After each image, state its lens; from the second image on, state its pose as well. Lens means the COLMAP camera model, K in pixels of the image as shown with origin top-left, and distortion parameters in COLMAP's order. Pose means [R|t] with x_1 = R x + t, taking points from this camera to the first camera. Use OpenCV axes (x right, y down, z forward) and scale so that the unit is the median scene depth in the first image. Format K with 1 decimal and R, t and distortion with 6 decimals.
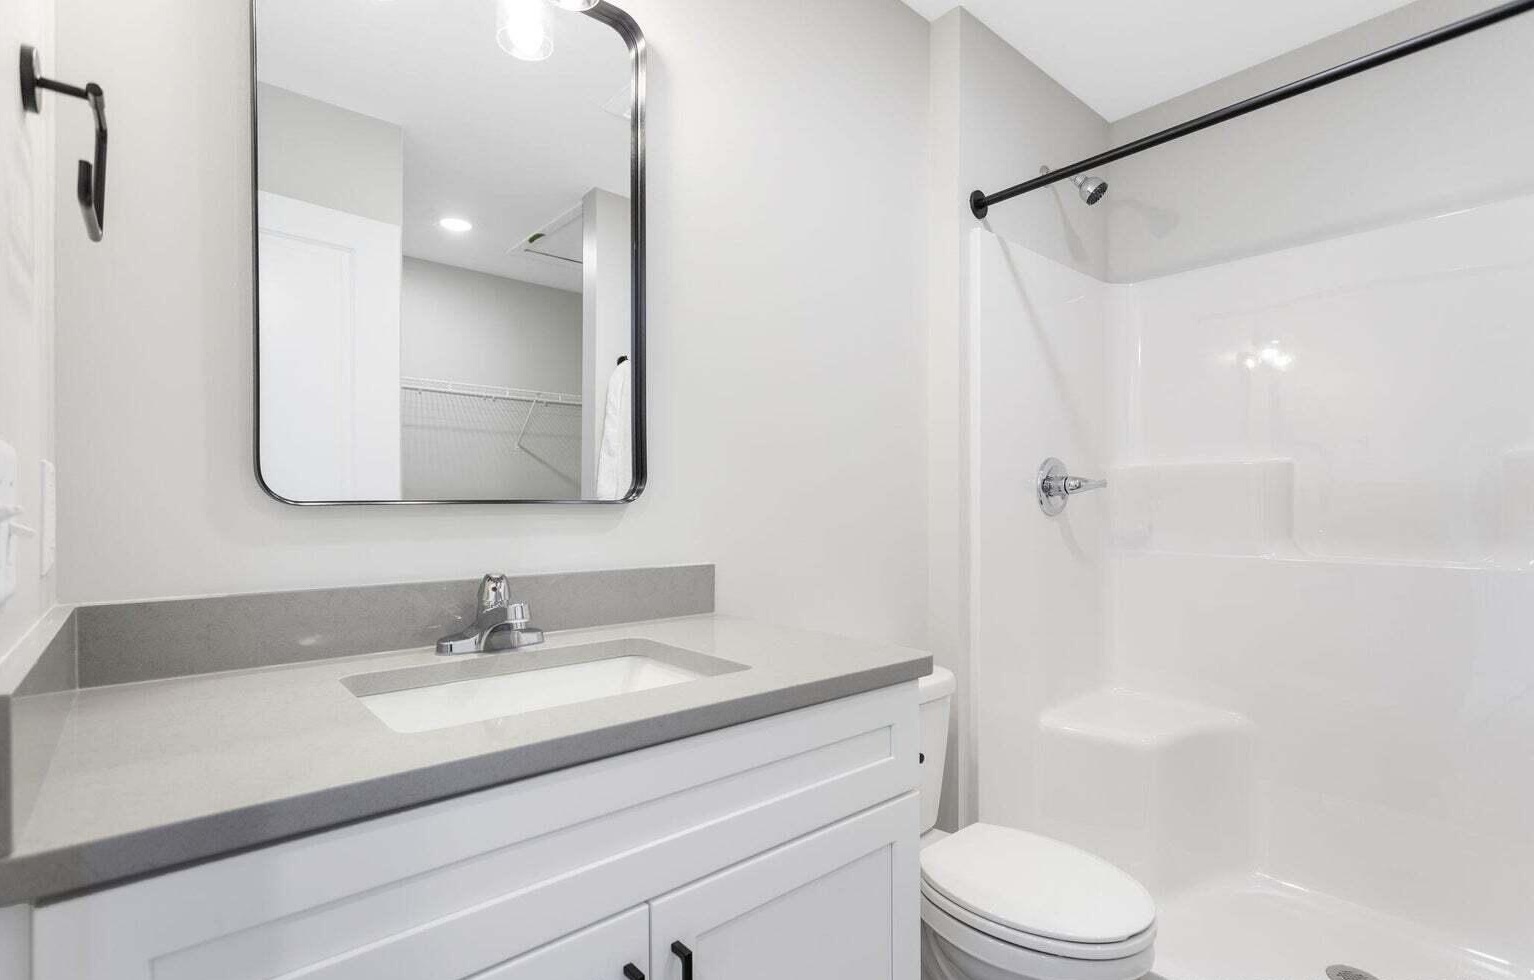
lens RADIAL K [[724.5, 0, 769.5], [0, 724.5, 496.7], [0, 0, 1]] dist [0.005125, 0.001225]
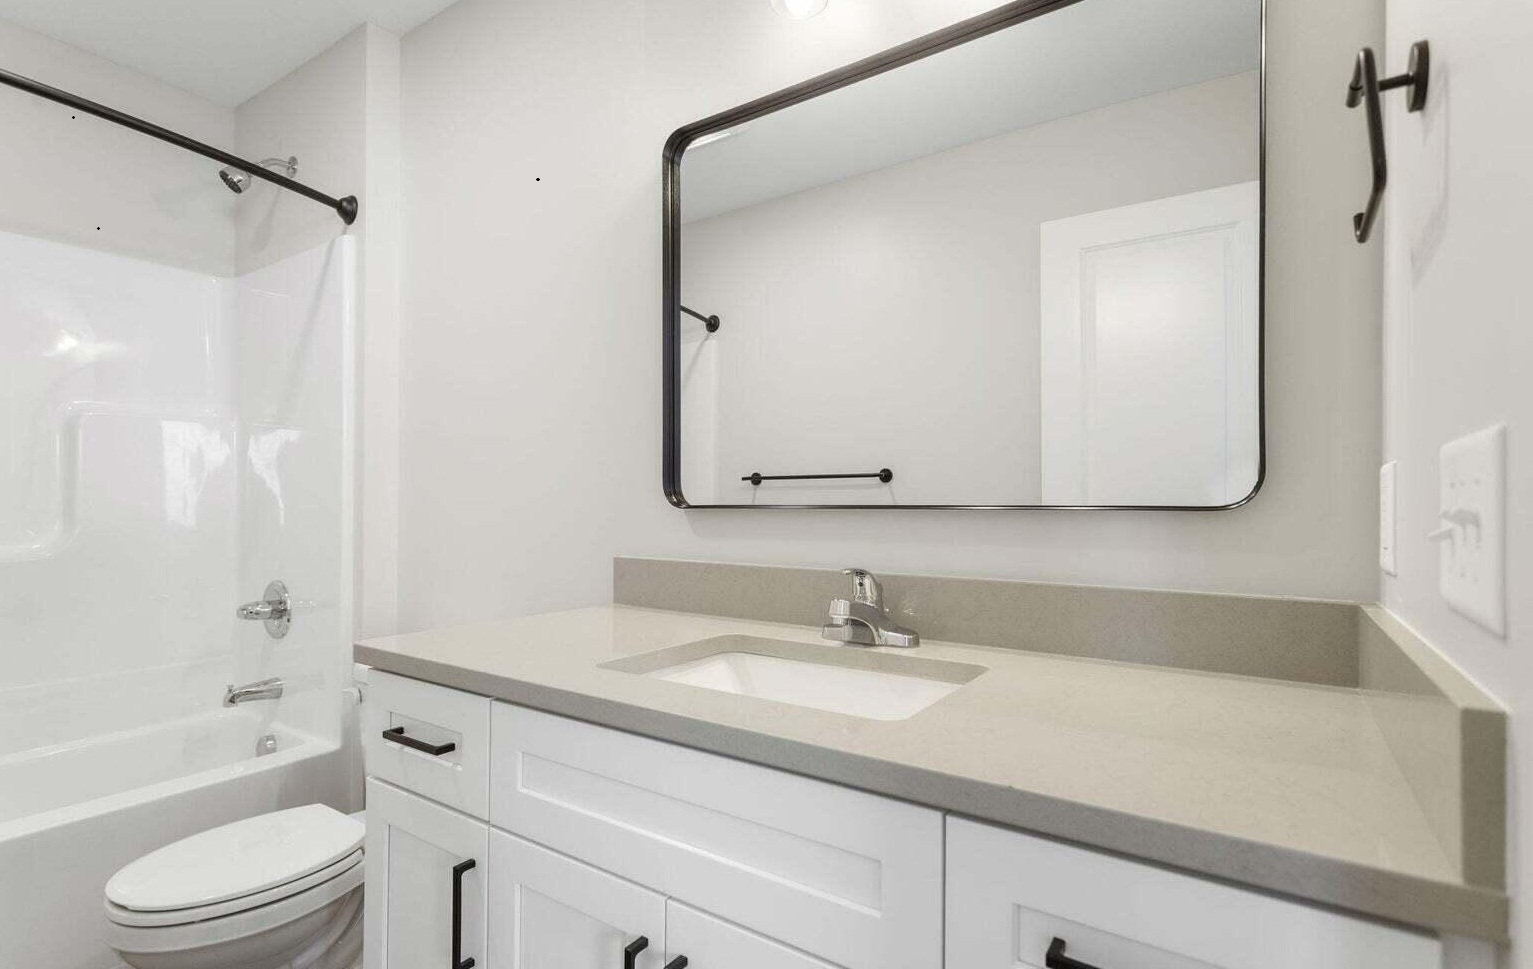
lens RADIAL K [[729.2, 0, 770.4], [0, 729.2, 492.7], [0, 0, 1]] dist [-0.002326, -0.000265]
pose [[0.271911, -0.015295, -0.962201, 0.575482], [0.003253, 0.999883, -0.014975, 0.013700], [0.962317, 0.000942, 0.271929, 0.591984]]
